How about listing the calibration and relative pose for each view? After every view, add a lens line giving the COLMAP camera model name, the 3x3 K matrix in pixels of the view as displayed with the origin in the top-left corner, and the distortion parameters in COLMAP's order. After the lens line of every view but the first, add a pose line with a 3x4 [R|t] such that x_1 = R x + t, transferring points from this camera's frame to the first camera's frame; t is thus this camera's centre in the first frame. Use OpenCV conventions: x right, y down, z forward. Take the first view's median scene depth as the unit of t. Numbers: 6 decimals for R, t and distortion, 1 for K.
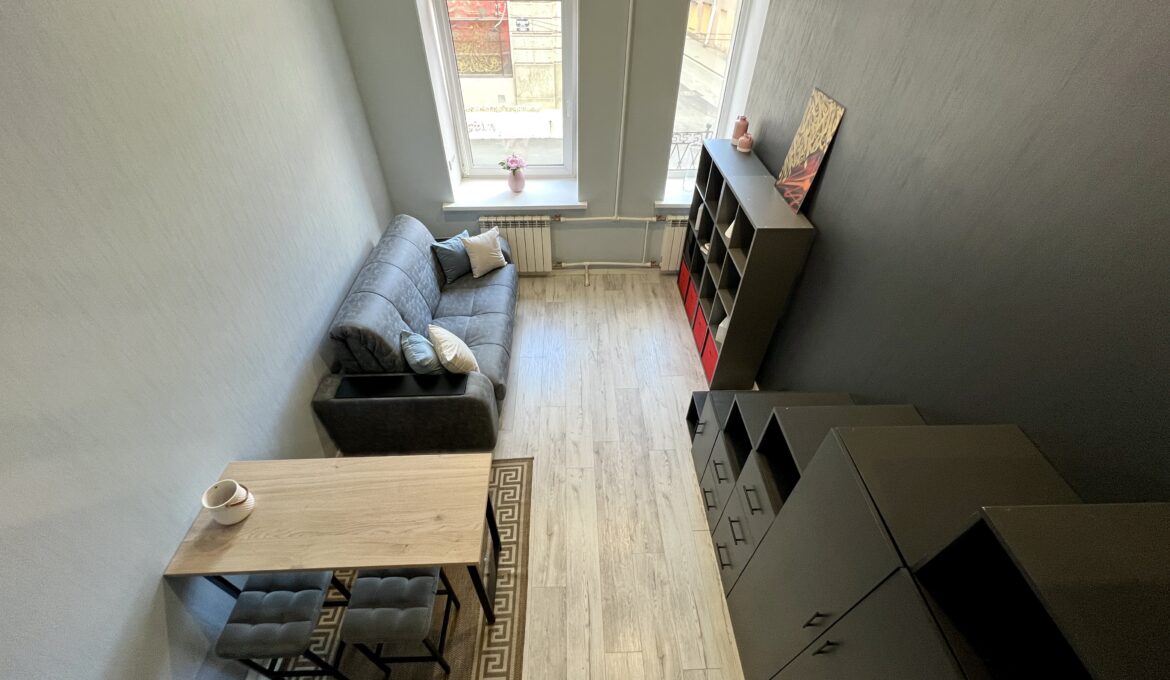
lens RADIAL K [[468.2, 0, 584.0], [0, 468.2, 344.5], [0, 0, 1]] dist [-0.002179, 0.000716]
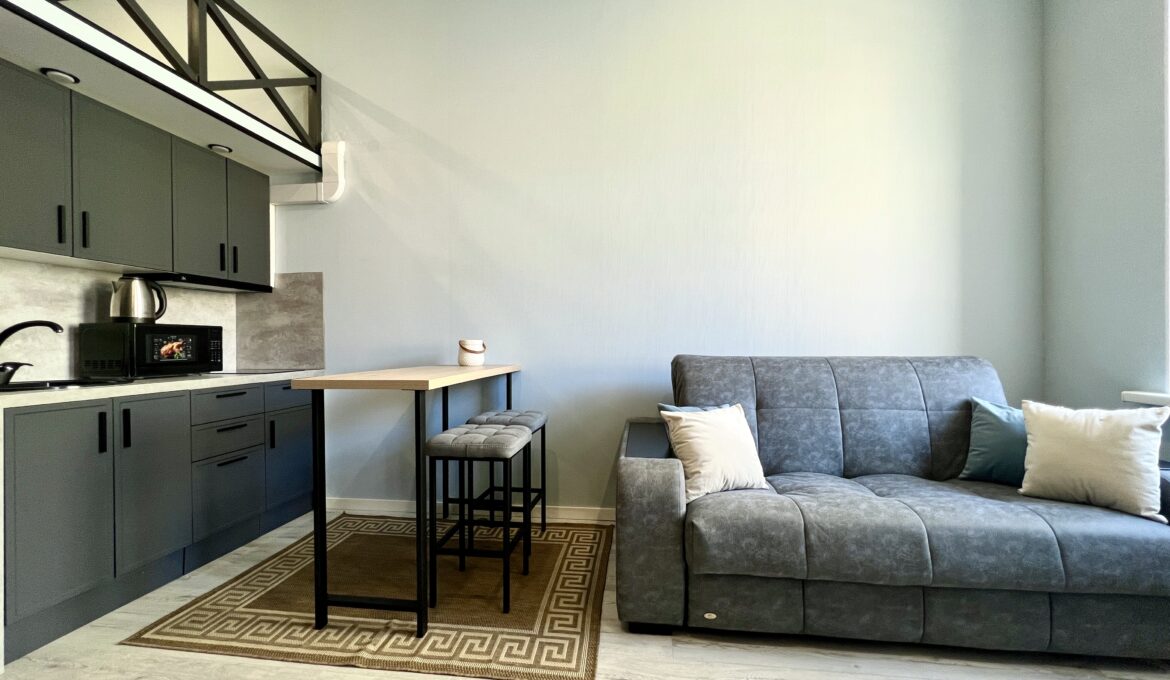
lens RADIAL K [[468.2, 0, 584.0], [0, 468.2, 344.5], [0, 0, 1]] dist [-0.002179, 0.000716]
pose [[-0.164672, -0.008838, -0.986309, 0.256057], [-0.670710, 0.734192, 0.105402, -0.020876], [0.723209, 0.678884, -0.126829, 0.678371]]
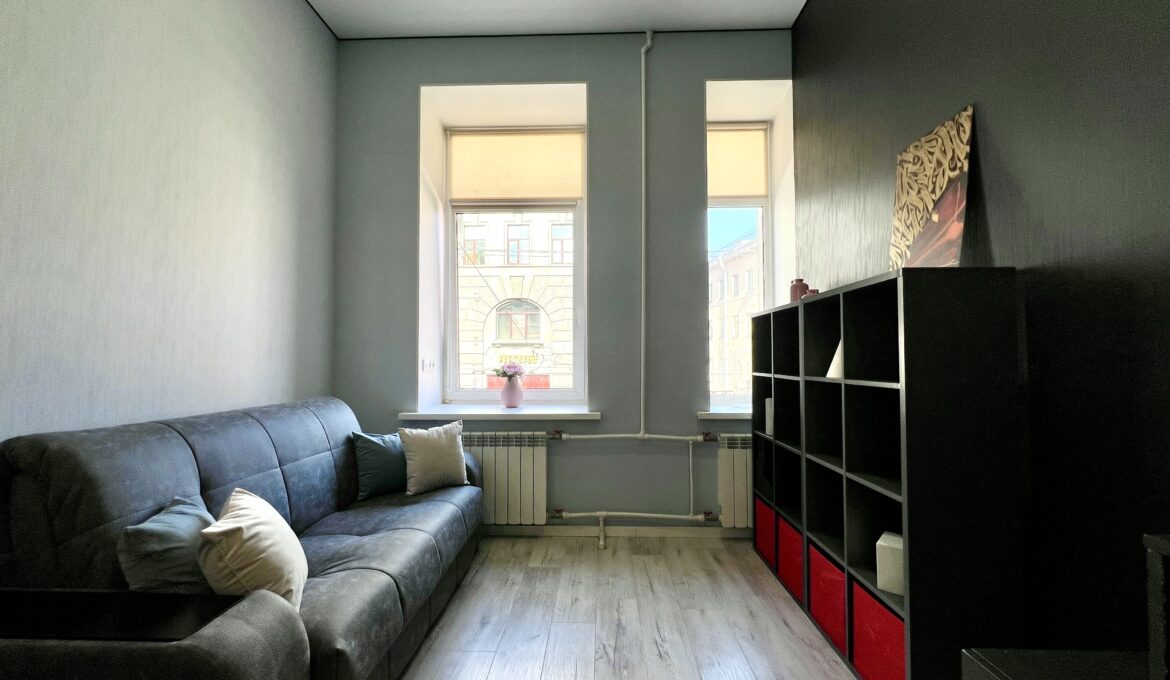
lens RADIAL K [[468.2, 0, 584.0], [0, 468.2, 344.5], [0, 0, 1]] dist [-0.002179, 0.000716]
pose [[0.997400, -0.016399, -0.070168, 0.035962], [-0.037862, 0.709243, -0.703946, 0.132556], [0.061310, 0.704773, 0.706779, 0.460518]]
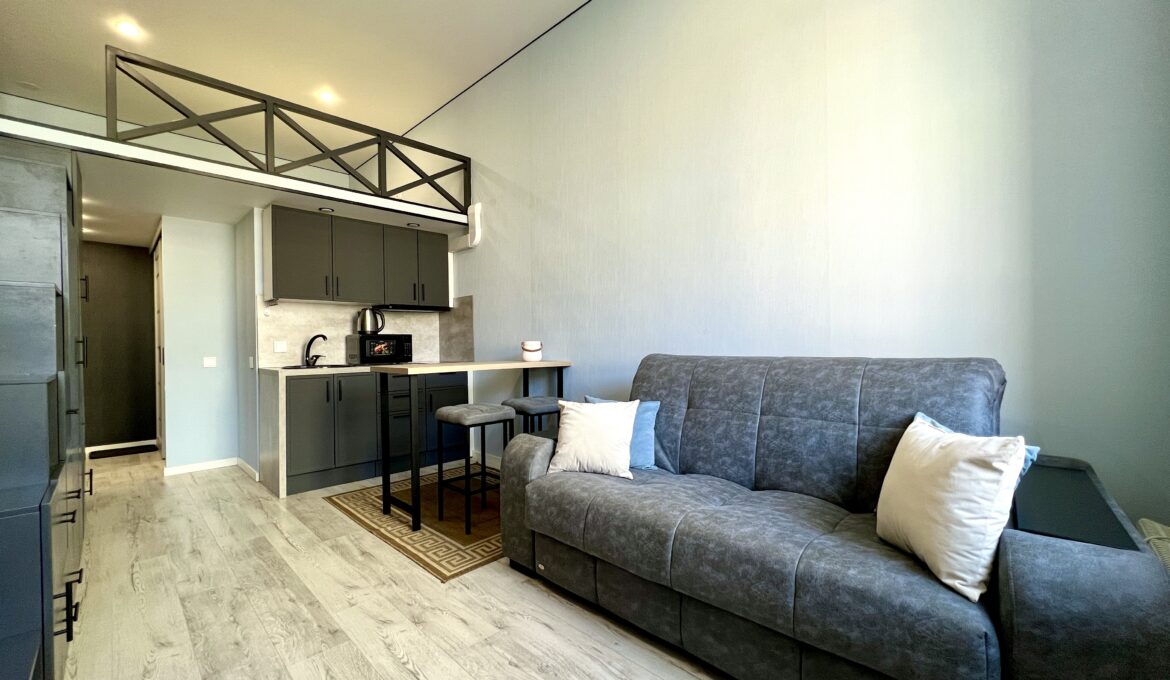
lens RADIAL K [[468.2, 0, 584.0], [0, 468.2, 344.5], [0, 0, 1]] dist [-0.002179, 0.000716]
pose [[-0.725224, -0.002190, -0.688510, 0.149609], [-0.466644, 0.736847, 0.489183, -0.307734], [0.506255, 0.676056, -0.535400, 0.985206]]
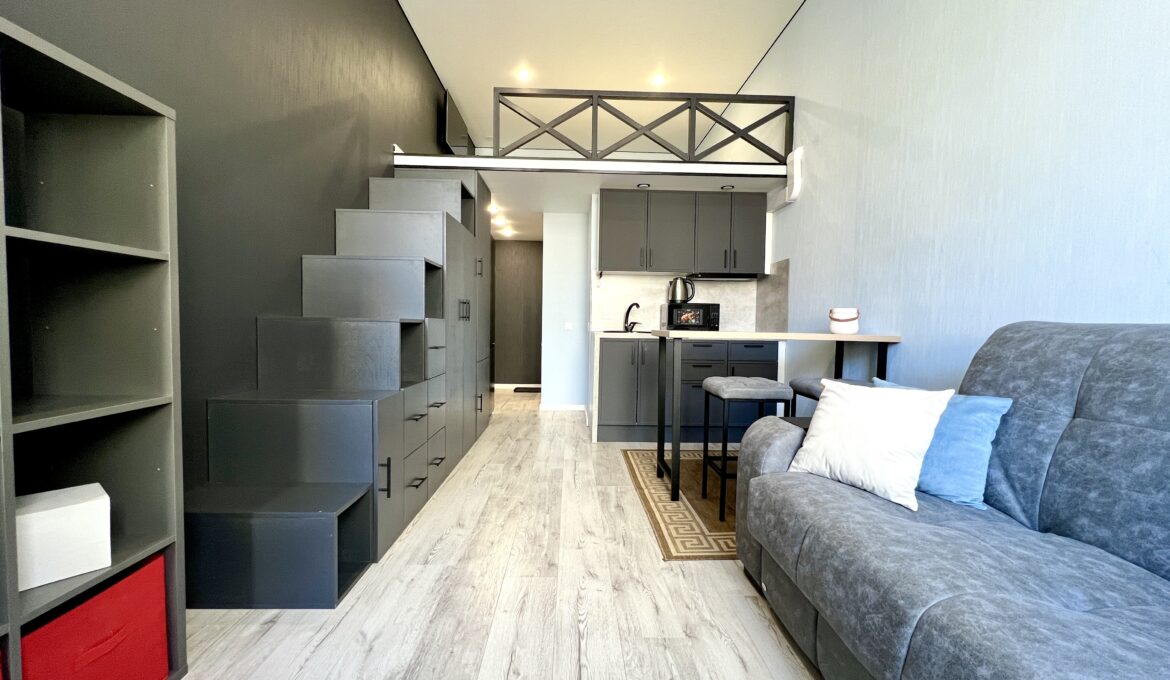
lens RADIAL K [[468.2, 0, 584.0], [0, 468.2, 344.5], [0, 0, 1]] dist [-0.002179, 0.000716]
pose [[-0.999570, -0.029161, 0.002996, -0.002976], [-0.018333, 0.701619, 0.712316, -0.280280], [-0.022874, 0.711955, -0.701852, 0.986922]]
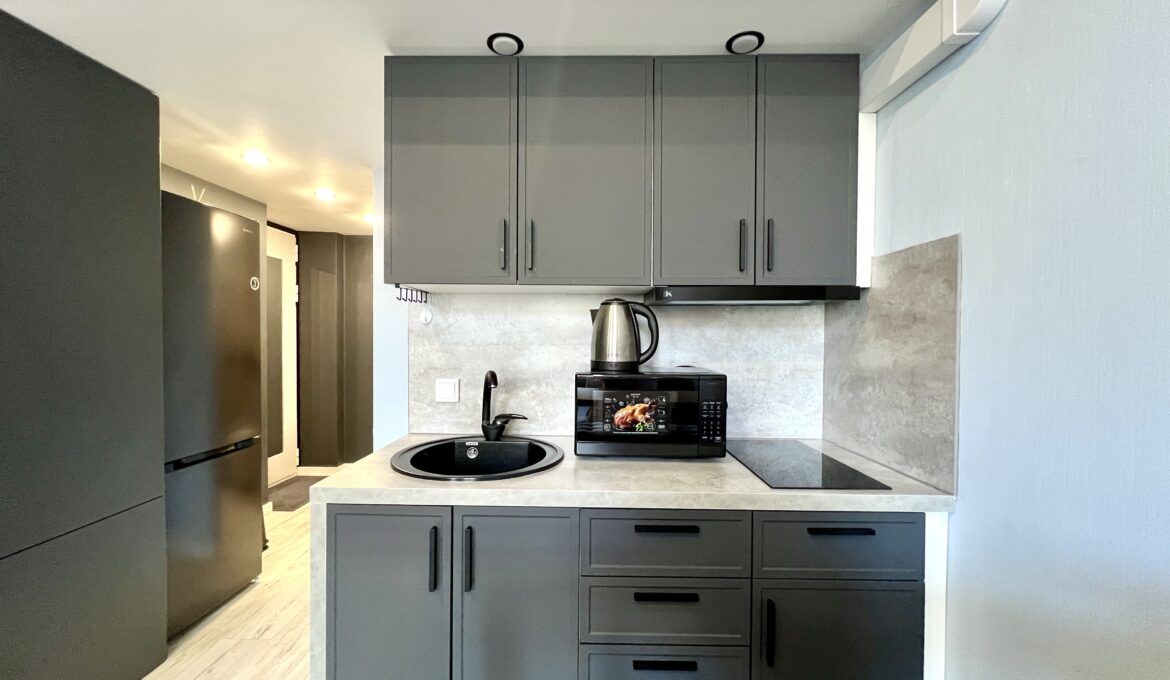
lens RADIAL K [[468.2, 0, 584.0], [0, 468.2, 344.5], [0, 0, 1]] dist [-0.002179, 0.000716]
pose [[-0.998410, -0.021625, 0.052055, -0.196582], [0.020625, 0.719293, 0.694400, 0.101226], [-0.052459, 0.694370, -0.717703, 0.463158]]
